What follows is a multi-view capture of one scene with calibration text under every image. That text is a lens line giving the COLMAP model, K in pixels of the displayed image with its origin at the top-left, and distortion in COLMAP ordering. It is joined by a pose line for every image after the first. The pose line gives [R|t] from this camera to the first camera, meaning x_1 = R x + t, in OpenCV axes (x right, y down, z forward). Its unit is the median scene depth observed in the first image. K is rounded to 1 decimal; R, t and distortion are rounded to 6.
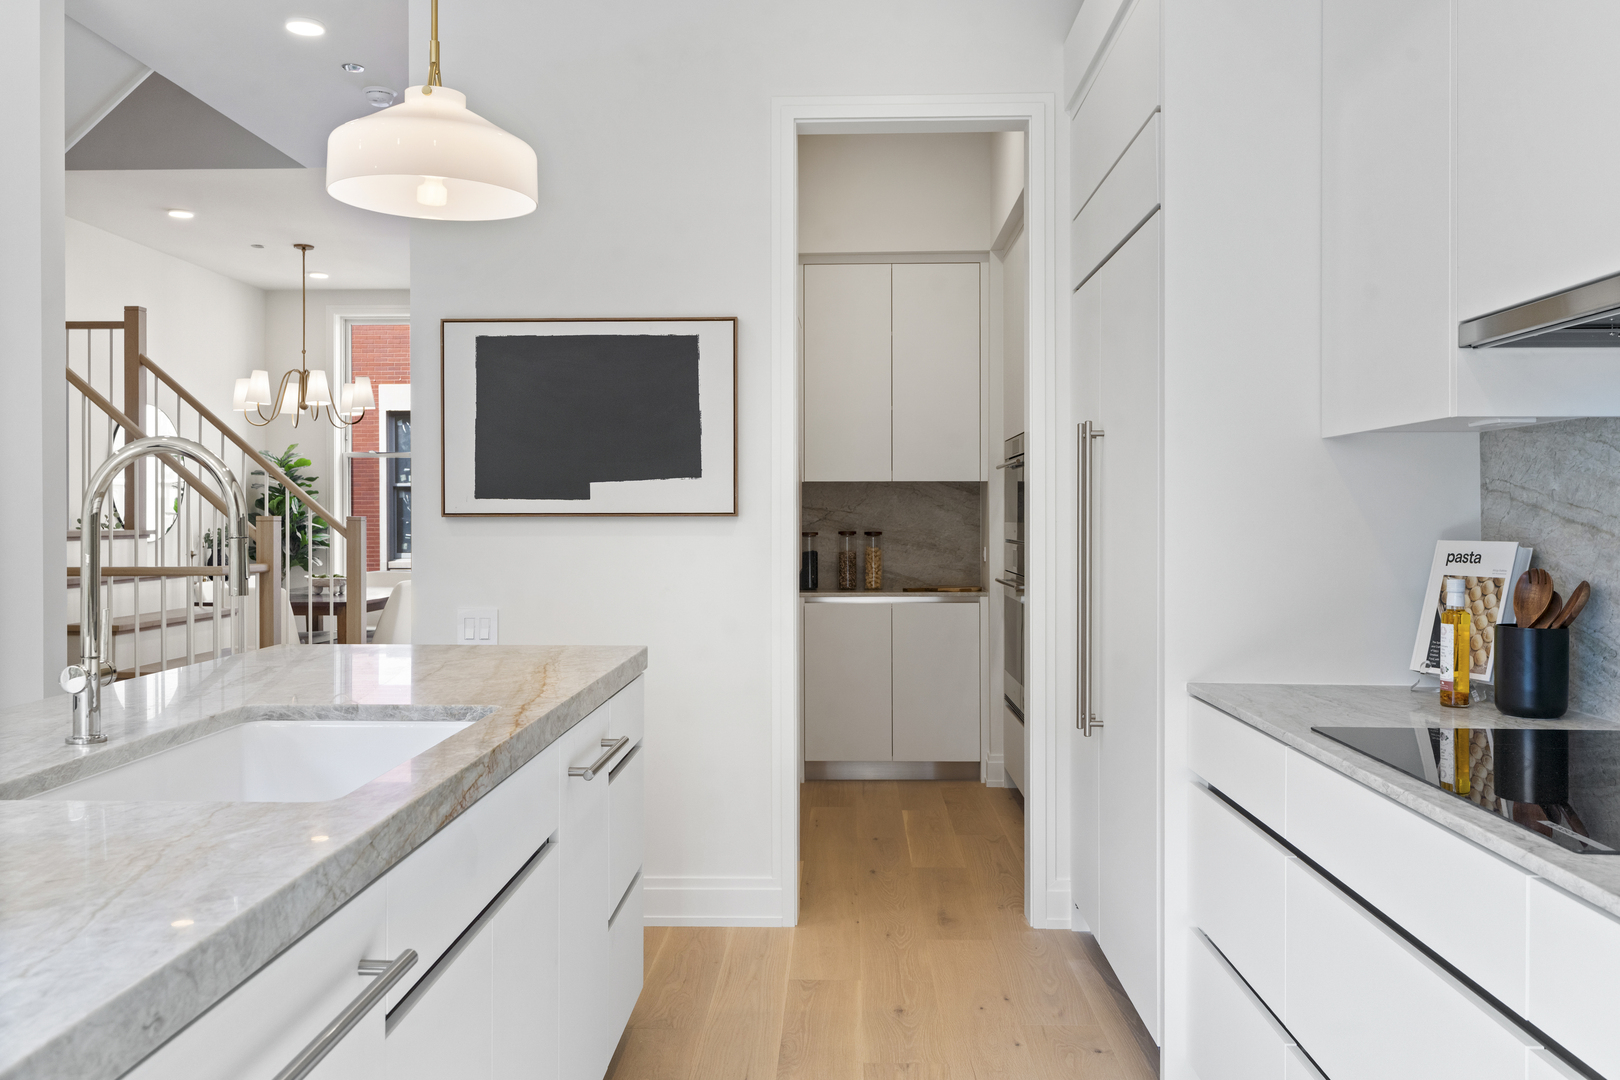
lens RADIAL K [[1299.7, 0, 807.1], [0, 1299.7, 530.2], [0, 0, 1]] dist [-0.001292, 0.001021]
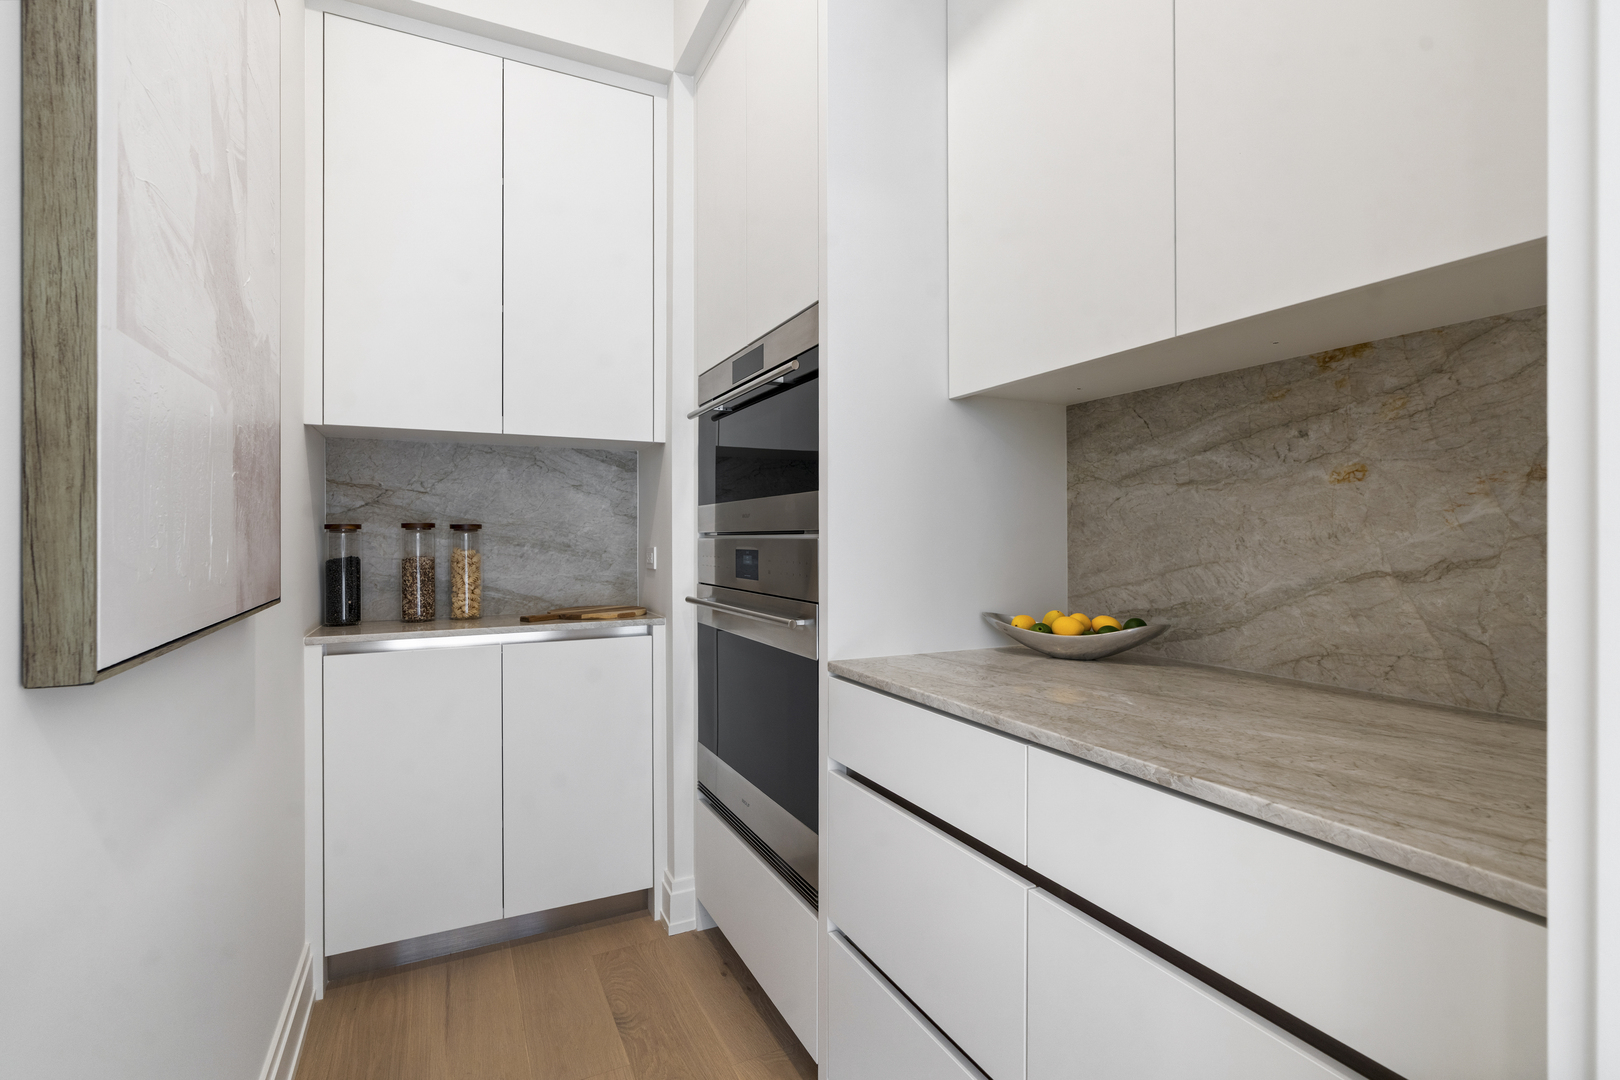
lens RADIAL K [[734.4, 0, 800.3], [0, 734.4, 533.2], [0, 0, 1]] dist [0.001554, 0.001012]
pose [[0.885450, 0.000977, 0.464733, 0.029522], [0.008282, 0.999806, -0.017882, 0.012920], [-0.464661, 0.019682, 0.885270, 0.621317]]
